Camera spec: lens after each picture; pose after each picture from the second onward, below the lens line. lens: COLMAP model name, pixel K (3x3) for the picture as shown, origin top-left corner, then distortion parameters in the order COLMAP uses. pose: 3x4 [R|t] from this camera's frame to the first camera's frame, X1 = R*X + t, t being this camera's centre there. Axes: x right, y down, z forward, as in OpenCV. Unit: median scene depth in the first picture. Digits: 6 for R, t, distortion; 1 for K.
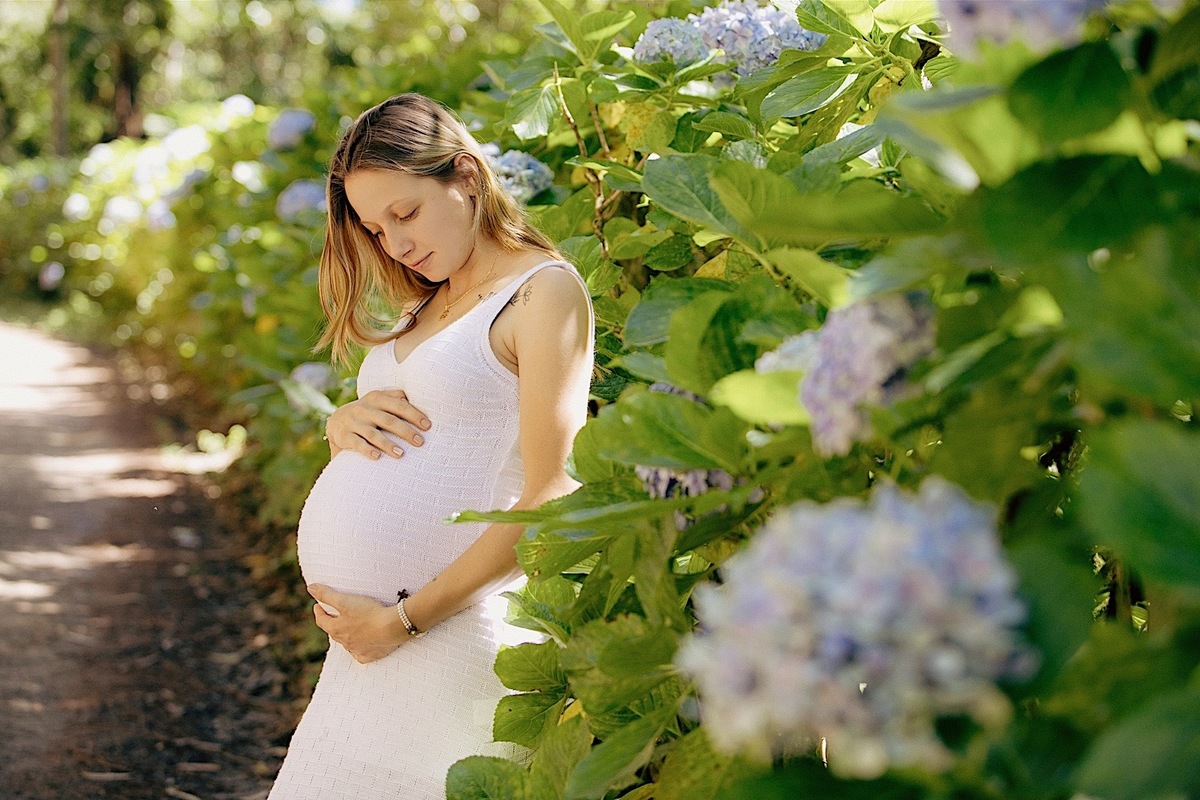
lens RADIAL K [[2760.2, 0, 600.0], [0, 2760.2, 400.6], [0, 0, 1]] dist [0.105245, 0.000000]
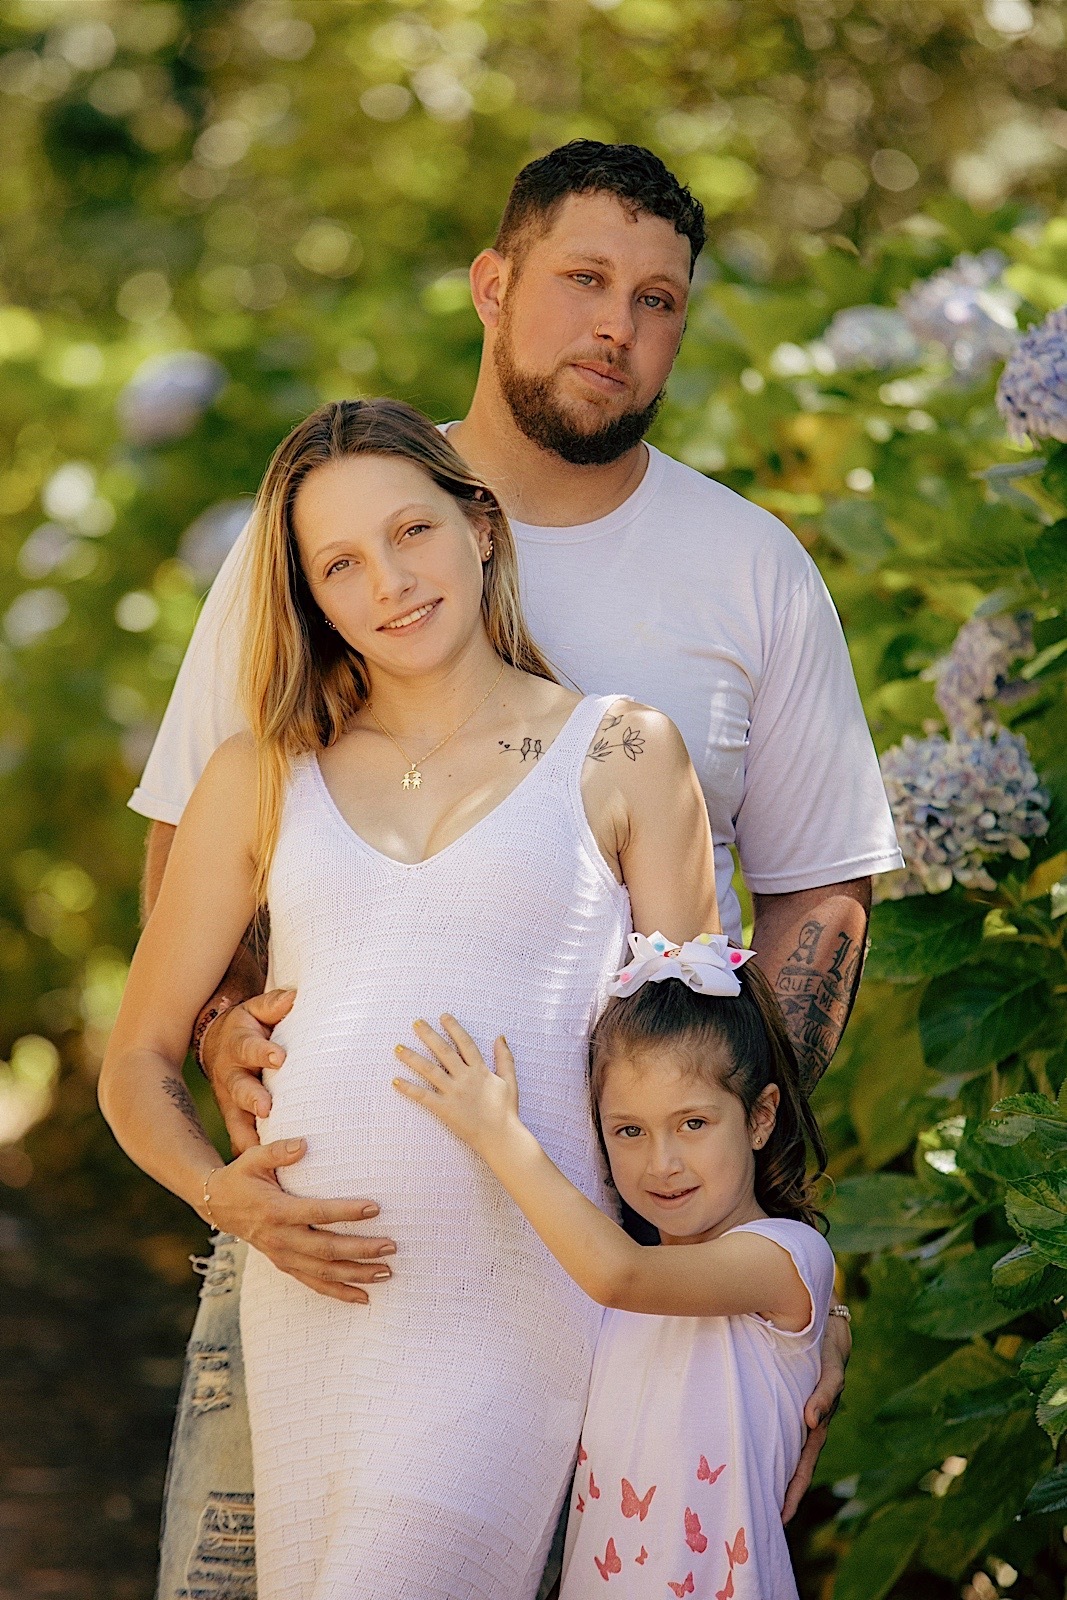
lens RADIAL K [[9168.9, 0, 530.7], [0, 9168.9, 797.7], [0, 0, 1]] dist [3.807151, 0.000000]
pose [[0.998735, -0.036801, -0.034272, 0.029693], [0.035402, 0.998549, -0.040572, 0.219664], [0.035716, 0.039308, 0.998589, -3.400523]]
